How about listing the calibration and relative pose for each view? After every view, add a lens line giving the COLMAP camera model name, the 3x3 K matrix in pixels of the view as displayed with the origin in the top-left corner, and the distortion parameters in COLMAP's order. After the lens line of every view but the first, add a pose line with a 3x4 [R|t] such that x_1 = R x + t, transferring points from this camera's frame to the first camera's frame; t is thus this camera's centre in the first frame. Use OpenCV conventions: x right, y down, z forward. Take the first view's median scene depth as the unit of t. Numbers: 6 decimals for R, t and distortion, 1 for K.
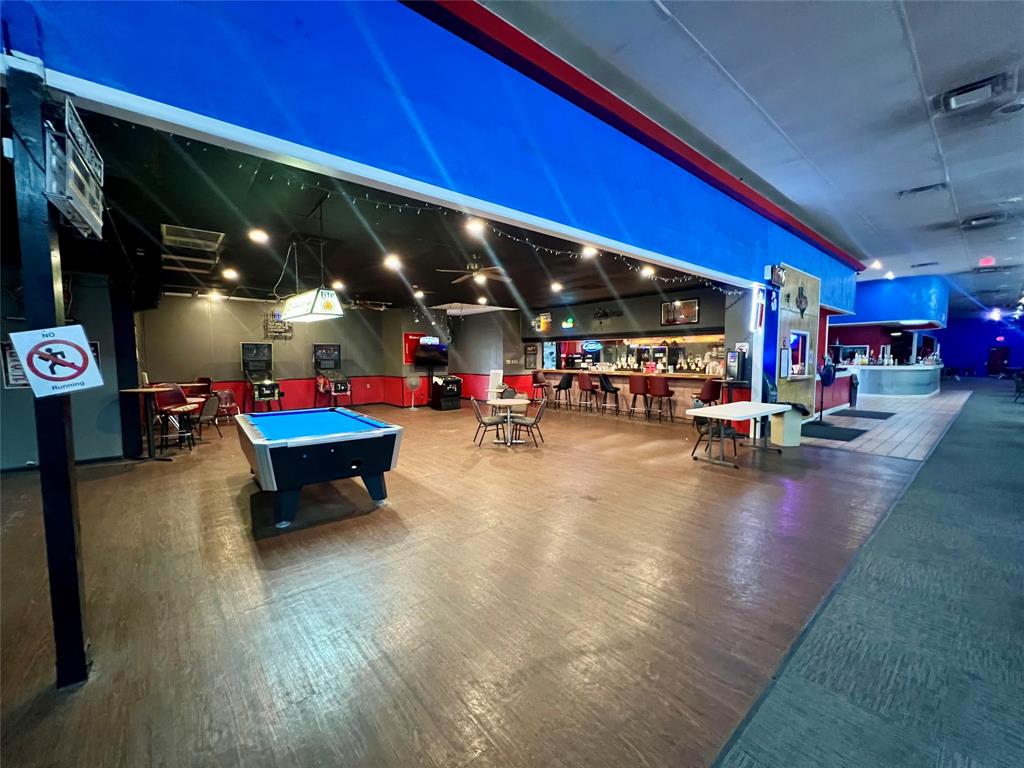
lens RADIAL K [[401.4, 0, 512.0], [0, 401.4, 384.0], [0, 0, 1]] dist [-0.003429, -0.000534]
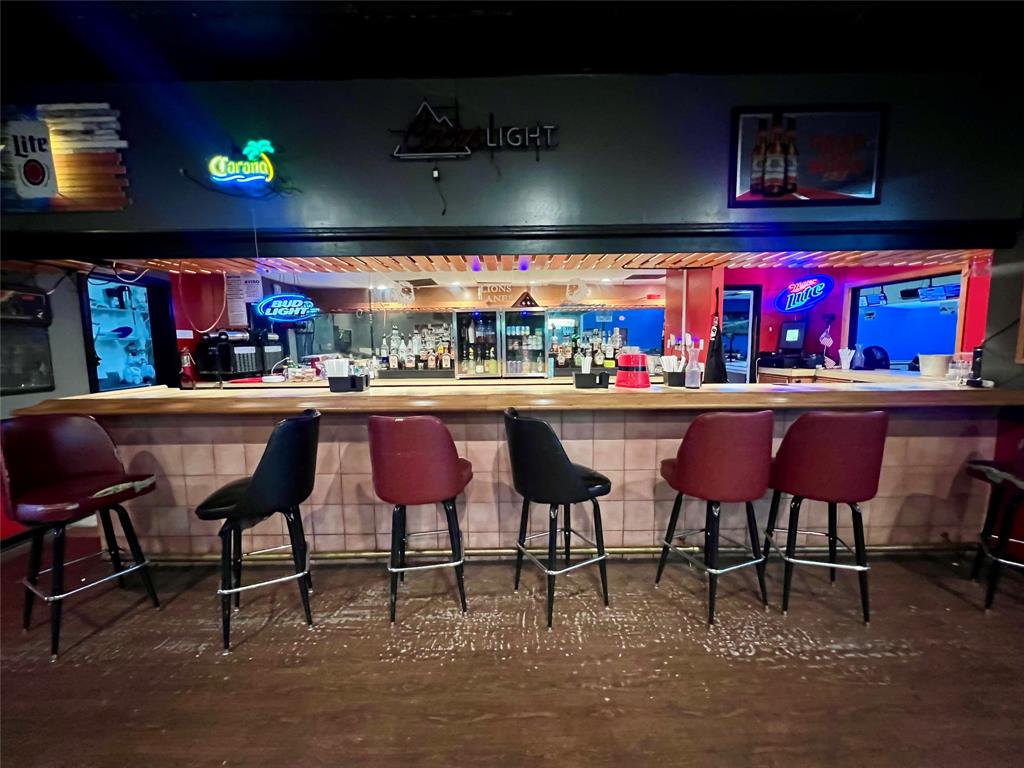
lens RADIAL K [[401.4, 0, 512.0], [0, 401.4, 384.0], [0, 0, 1]] dist [-0.003429, -0.000534]
pose [[0.632894, -0.084251, 0.769641, 0.052565], [0.062527, 0.996377, 0.057653, -0.038303], [-0.771710, 0.011635, 0.635868, 0.663984]]
